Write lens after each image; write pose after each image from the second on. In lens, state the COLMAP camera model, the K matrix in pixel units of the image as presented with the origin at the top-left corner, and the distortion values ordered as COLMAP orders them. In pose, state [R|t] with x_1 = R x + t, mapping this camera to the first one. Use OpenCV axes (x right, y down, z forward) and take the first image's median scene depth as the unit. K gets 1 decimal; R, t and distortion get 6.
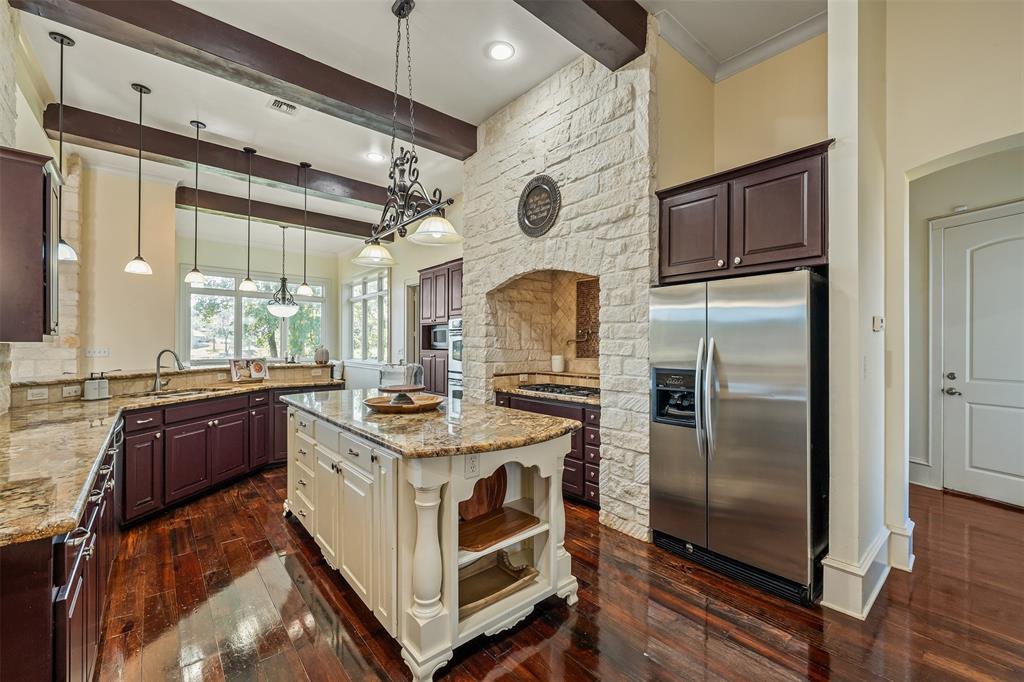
lens RADIAL K [[421.1, 0, 511.0], [0, 421.1, 343.2], [0, 0, 1]] dist [-0.002877, -0.000023]
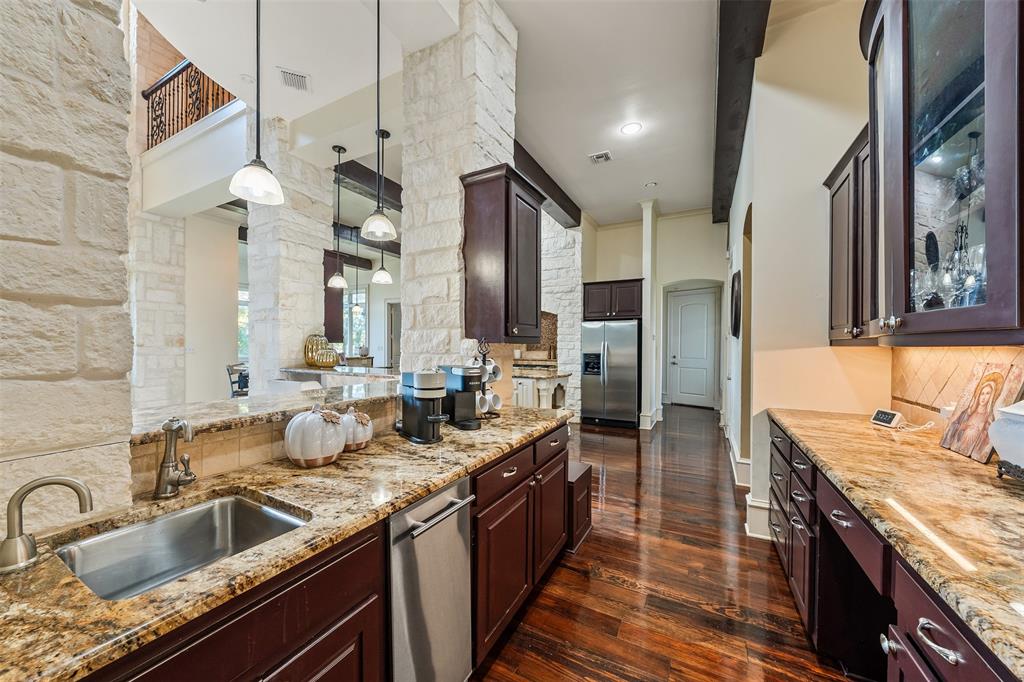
lens RADIAL K [[378.8, 0, 505.8], [0, 378.8, 347.1], [0, 0, 1]] dist [-0.007821, -0.000145]
pose [[0.929352, -0.002942, 0.369183, -0.908630], [-0.002713, 0.999887, 0.014796, -0.010578], [-0.369185, -0.014752, 0.929239, -0.917250]]
